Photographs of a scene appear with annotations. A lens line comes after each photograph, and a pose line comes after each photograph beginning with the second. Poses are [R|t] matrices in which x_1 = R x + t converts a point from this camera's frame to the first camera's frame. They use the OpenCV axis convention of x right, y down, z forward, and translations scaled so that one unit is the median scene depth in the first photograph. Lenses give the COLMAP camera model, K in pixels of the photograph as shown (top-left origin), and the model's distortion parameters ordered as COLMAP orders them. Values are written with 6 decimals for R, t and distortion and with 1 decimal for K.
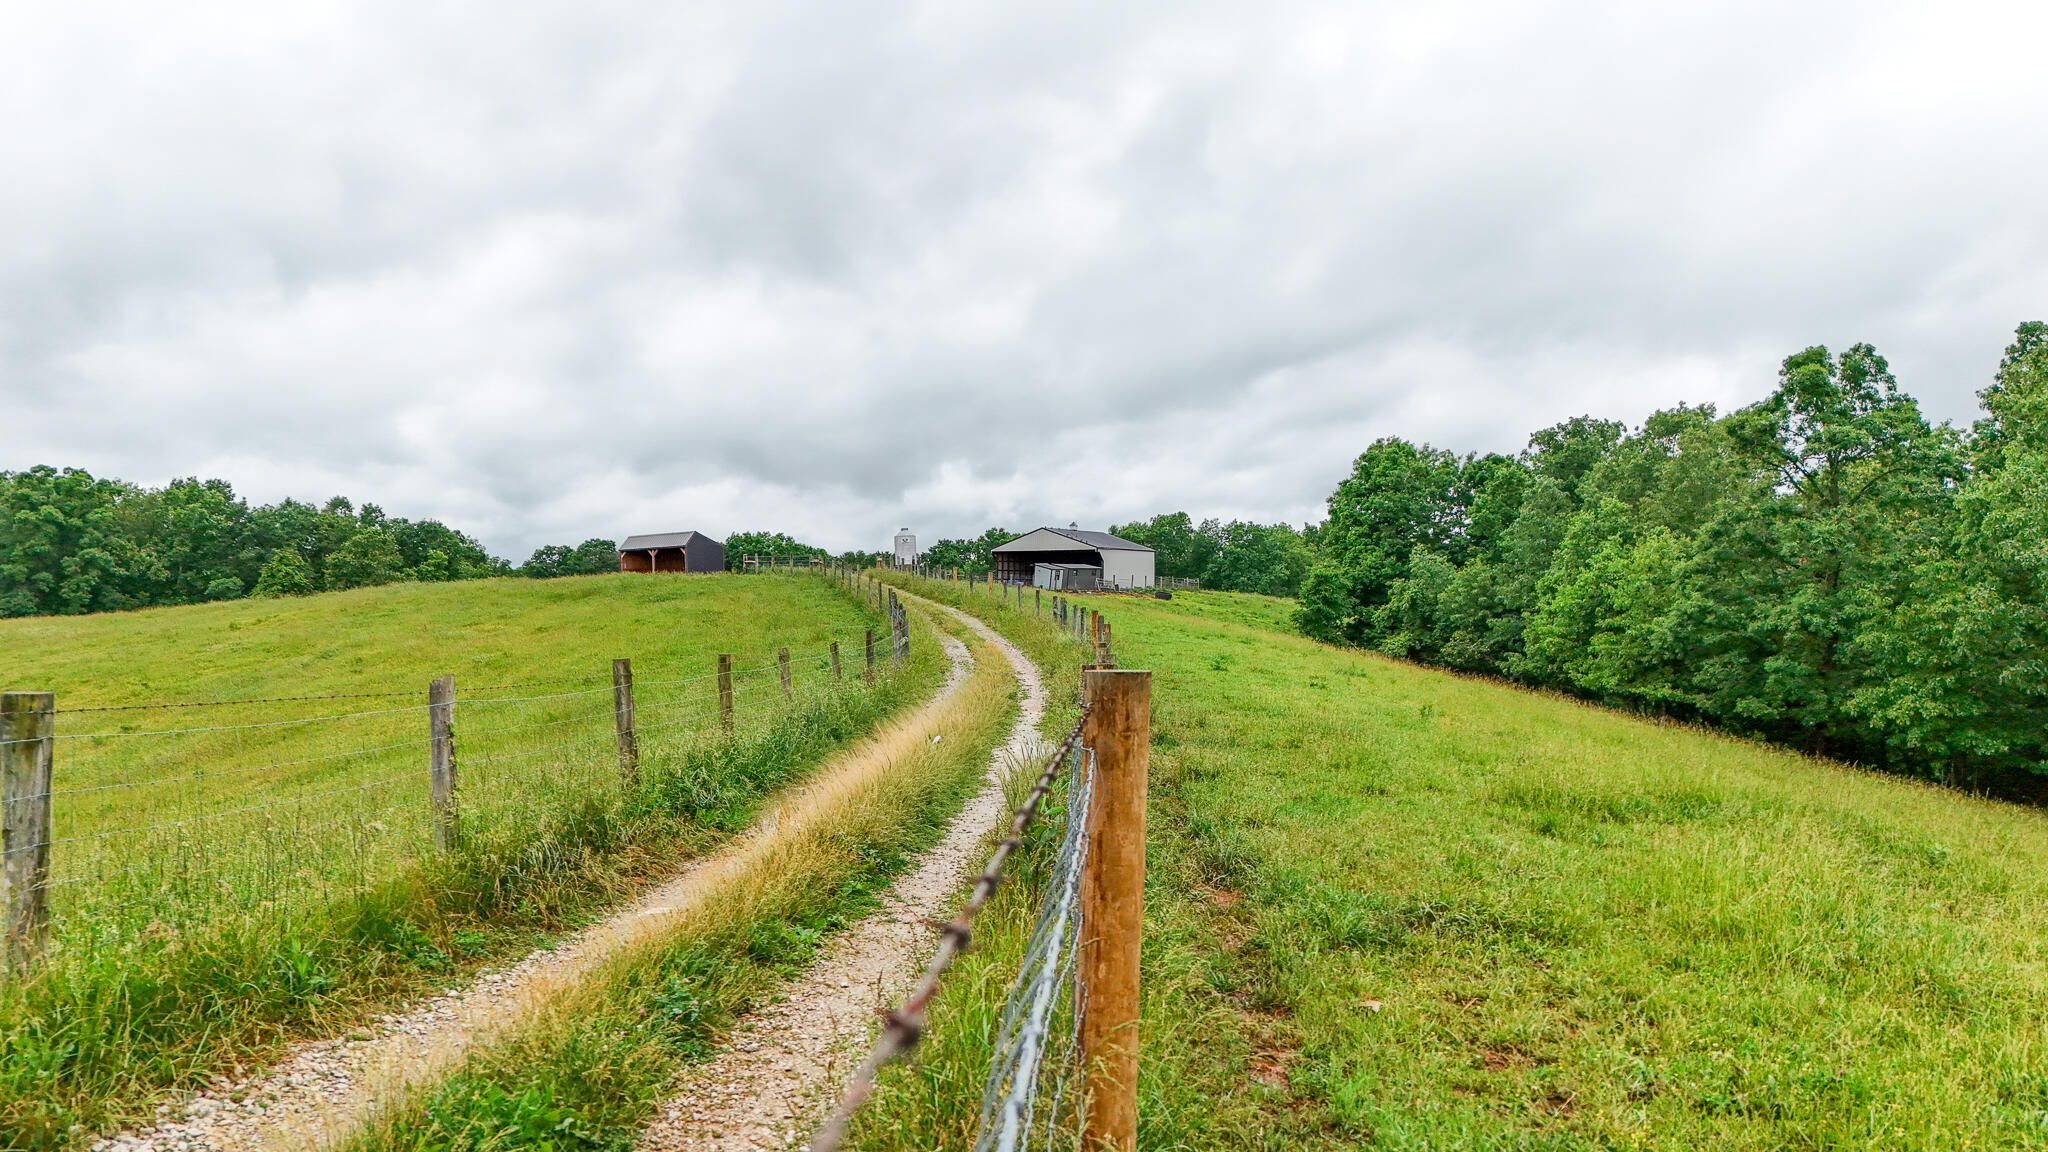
lens RADIAL K [[1496.3, 0, 1018.3], [0, 1496.3, 581.7], [0, 0, 1]] dist [0.070618, -0.064789]
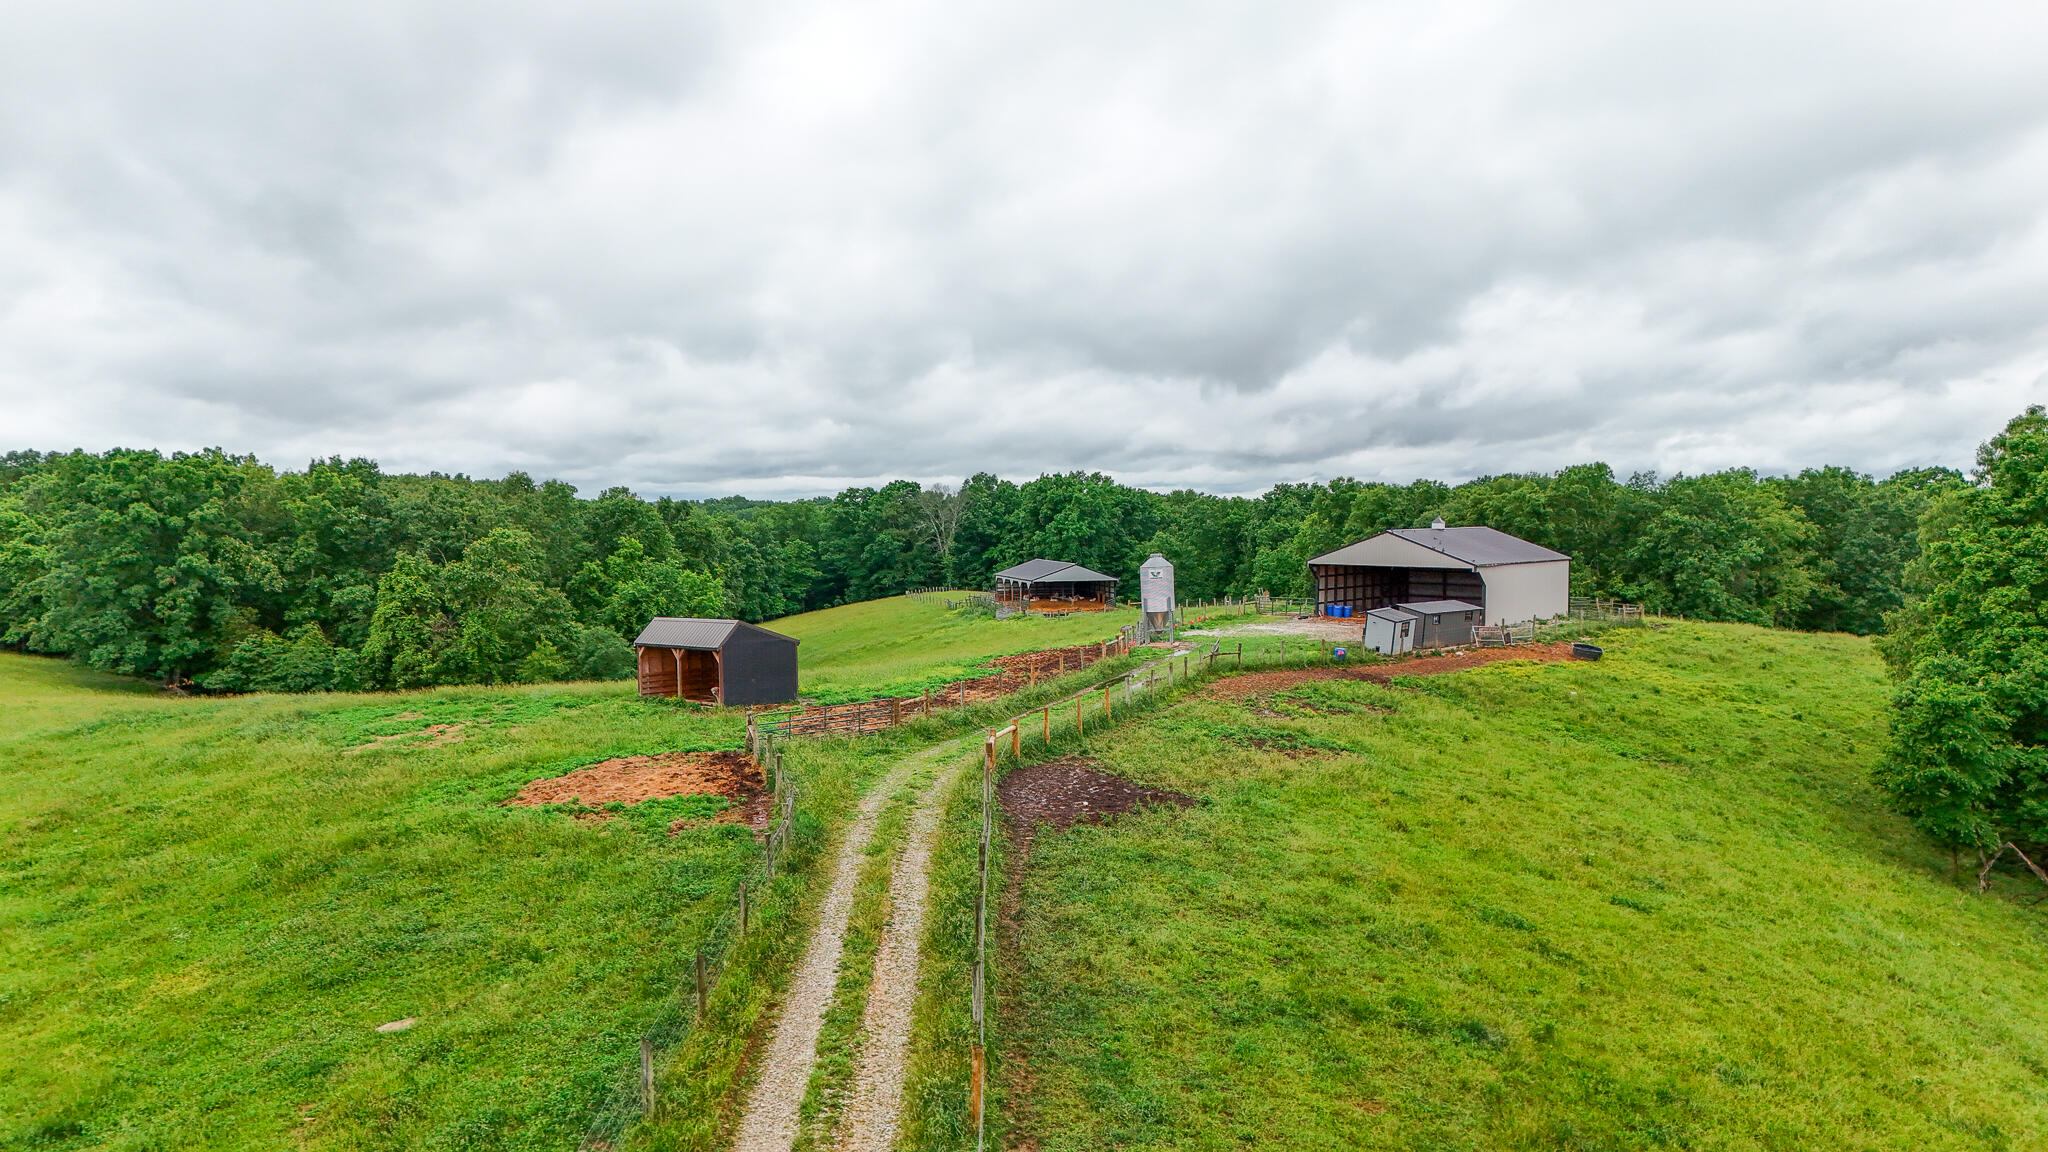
lens RADIAL K [[1496.3, 0, 1028.0], [0, 1496.3, 586.8], [0, 0, 1]] dist [0.070618, -0.064789]
pose [[0.971525, 0.009682, -0.236739, 0.018374], [0.006739, 0.997631, 0.068456, -0.056619], [0.236841, -0.068102, 0.969159, 0.313753]]
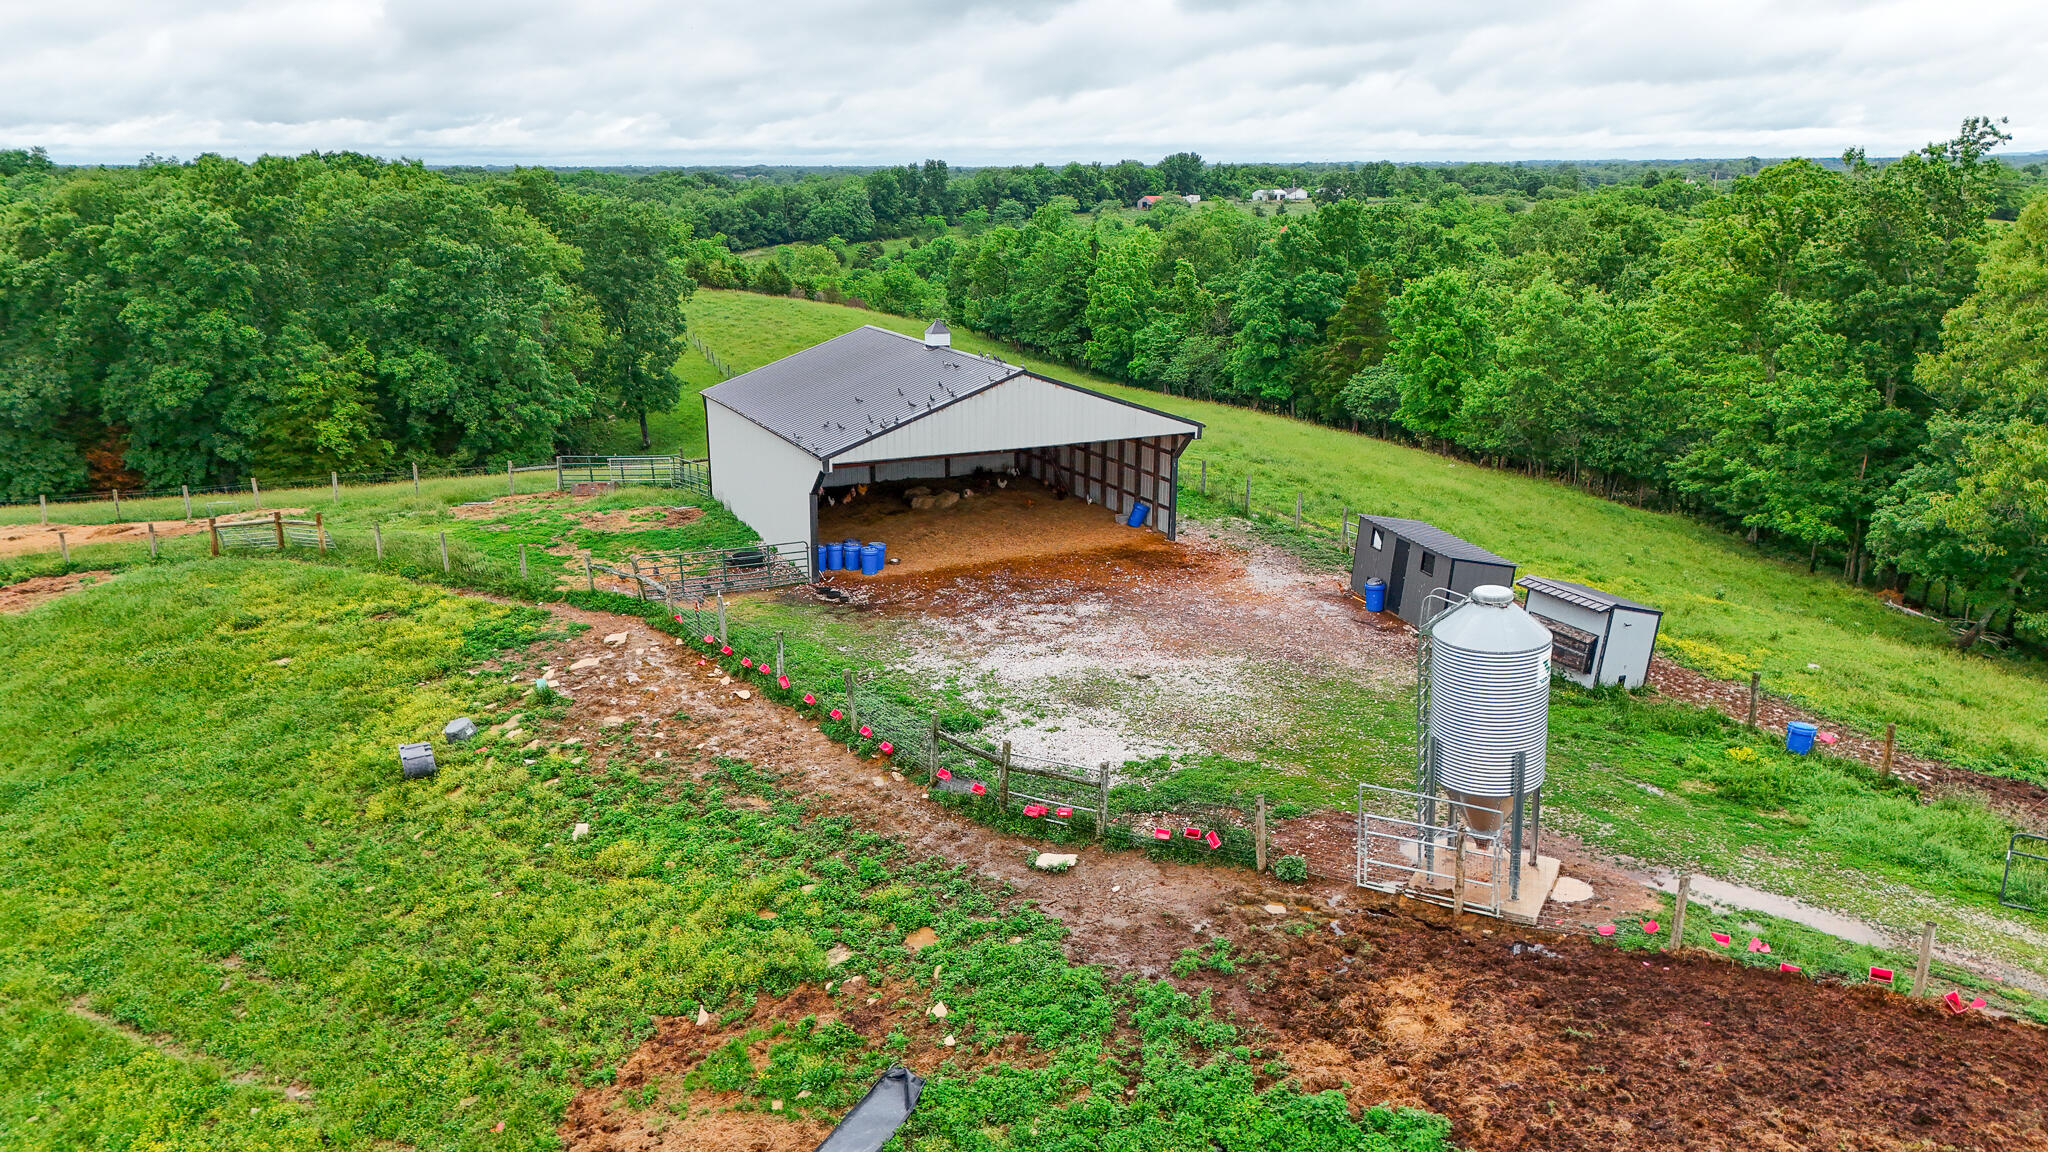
lens RADIAL K [[1496.3, 0, 1025.1], [0, 1496.3, 584.7], [0, 0, 1]] dist [0.070618, -0.064789]
pose [[0.566473, -0.225071, 0.792750, -0.220553], [-0.007633, 0.960506, 0.278153, -0.075379], [-0.824045, -0.163617, 0.542383, 0.812132]]
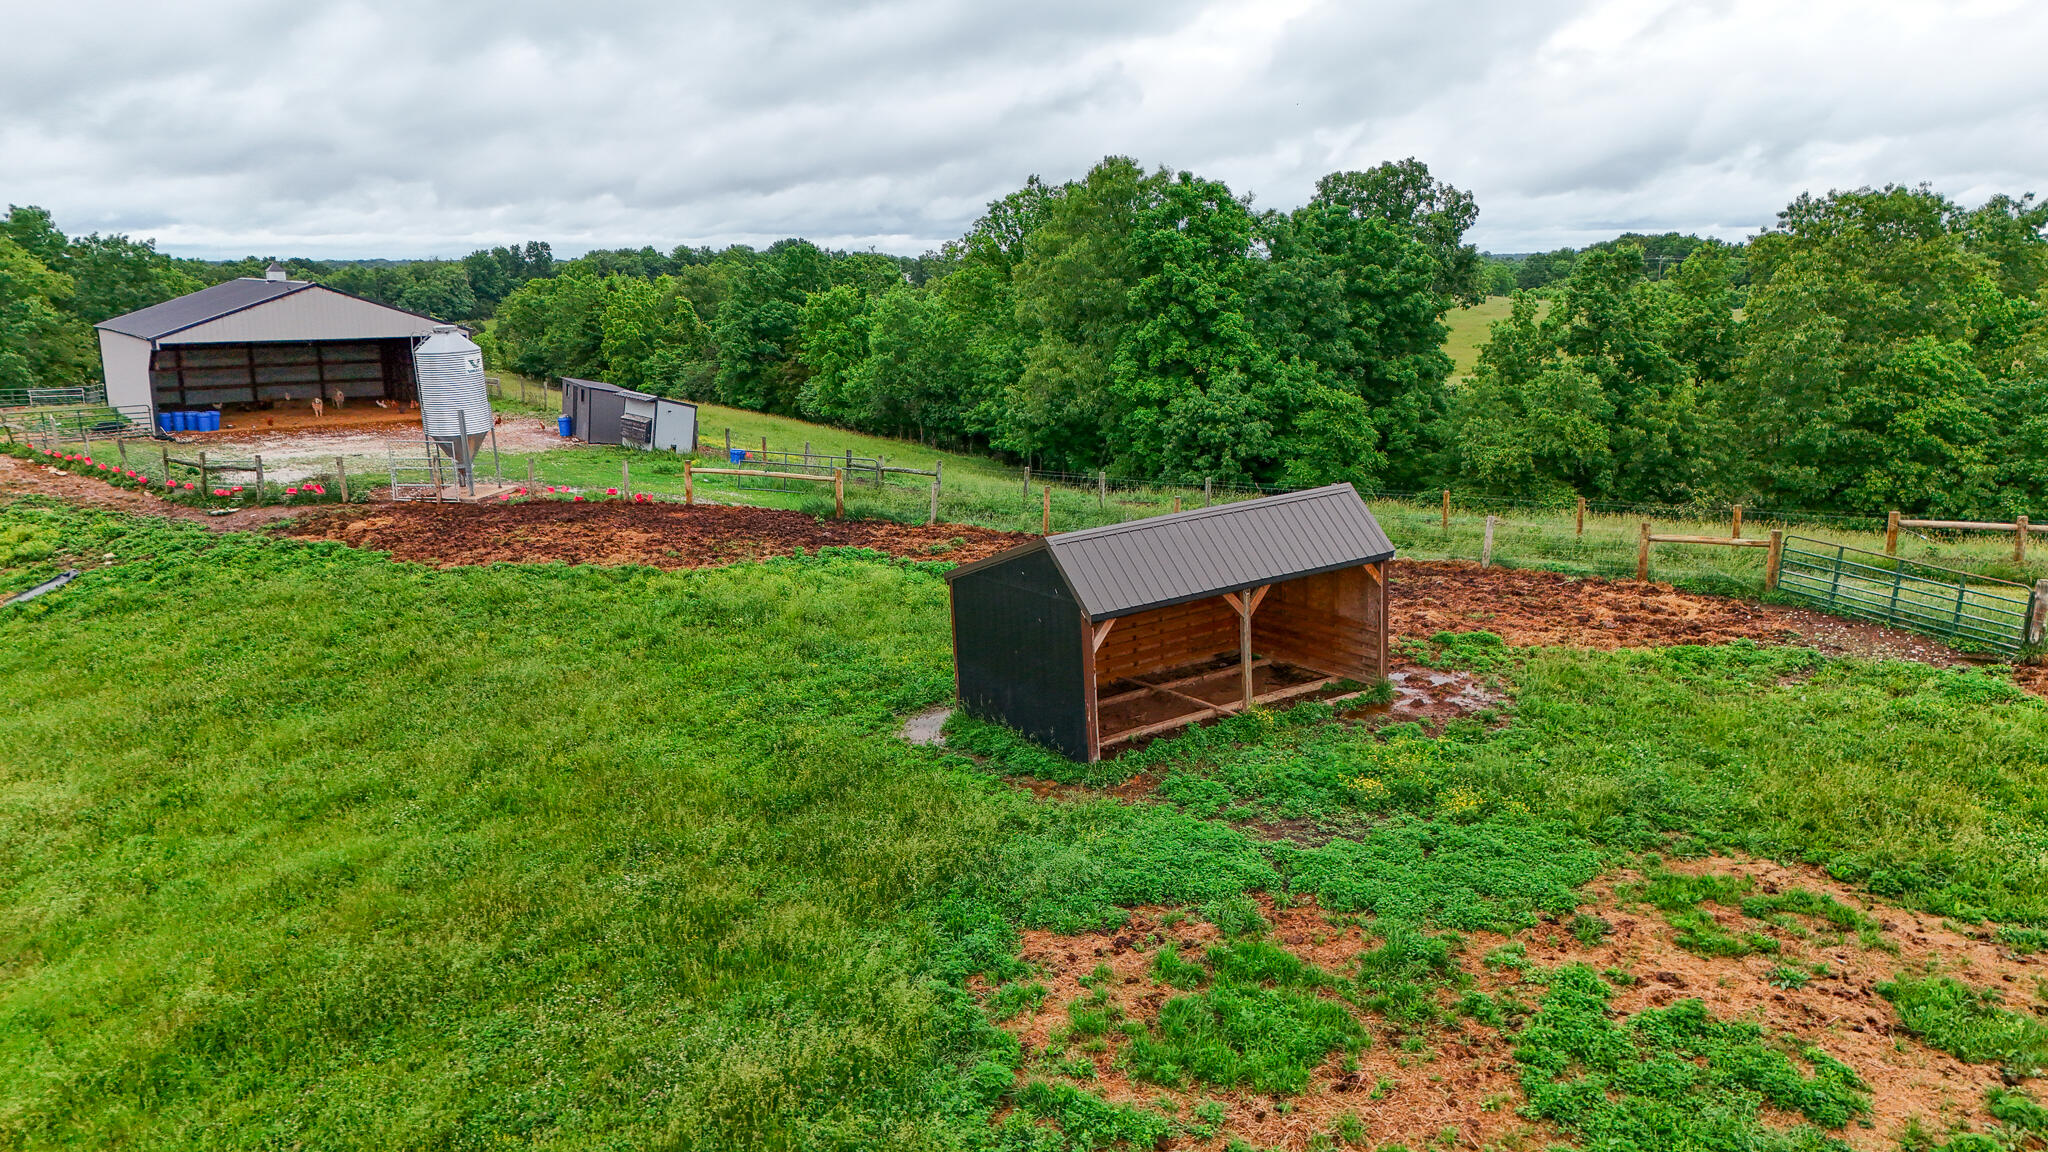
lens RADIAL K [[1496.3, 0, 1032.7], [0, 1496.3, 582.4], [0, 0, 1]] dist [0.070618, -0.064789]
pose [[0.364507, -0.198135, 0.909877, -0.306063], [-0.009322, 0.976276, 0.216329, -0.046952], [-0.931154, -0.087336, 0.354012, 0.638565]]
